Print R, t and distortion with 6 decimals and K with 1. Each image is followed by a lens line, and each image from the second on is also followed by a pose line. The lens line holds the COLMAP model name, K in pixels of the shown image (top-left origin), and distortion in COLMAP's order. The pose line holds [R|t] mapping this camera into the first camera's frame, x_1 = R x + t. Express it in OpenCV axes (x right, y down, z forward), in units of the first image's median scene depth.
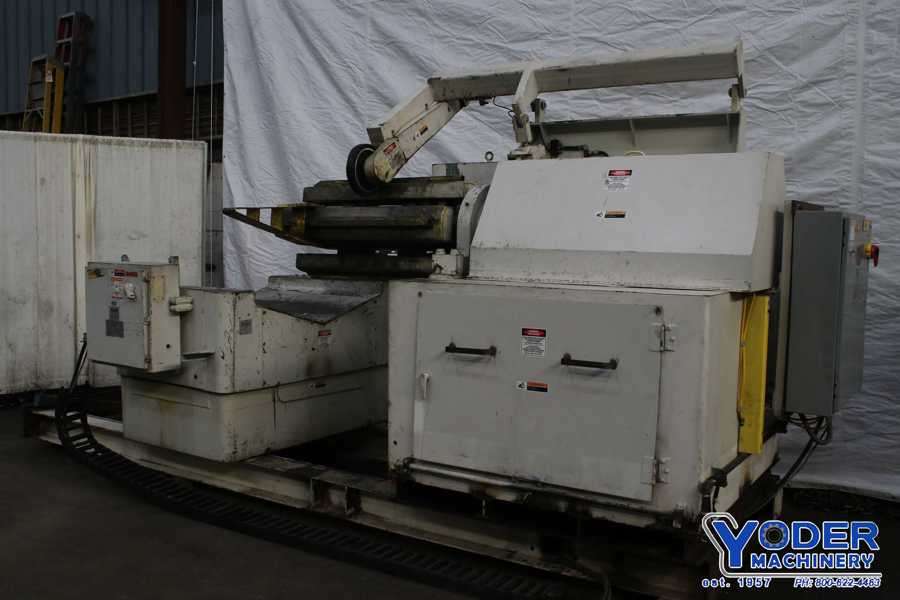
lens RADIAL K [[842.8, 0, 450.0], [0, 842.8, 300.0], [0, 0, 1]] dist [-0.071121, 0.003917]
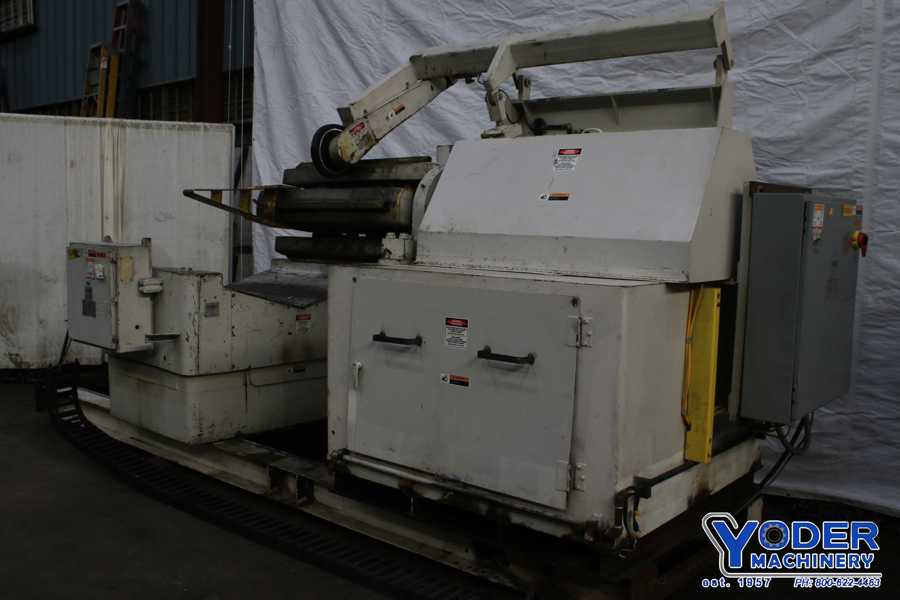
lens RADIAL K [[832.6, 0, 450.0], [0, 832.6, 300.0], [0, 0, 1]] dist [-0.062437, 0.008019]
pose [[0.992208, 0.019577, -0.123045, 0.155476], [-0.017278, 0.999656, 0.019726, -0.003407], [0.123389, -0.017447, 0.992205, 0.060899]]
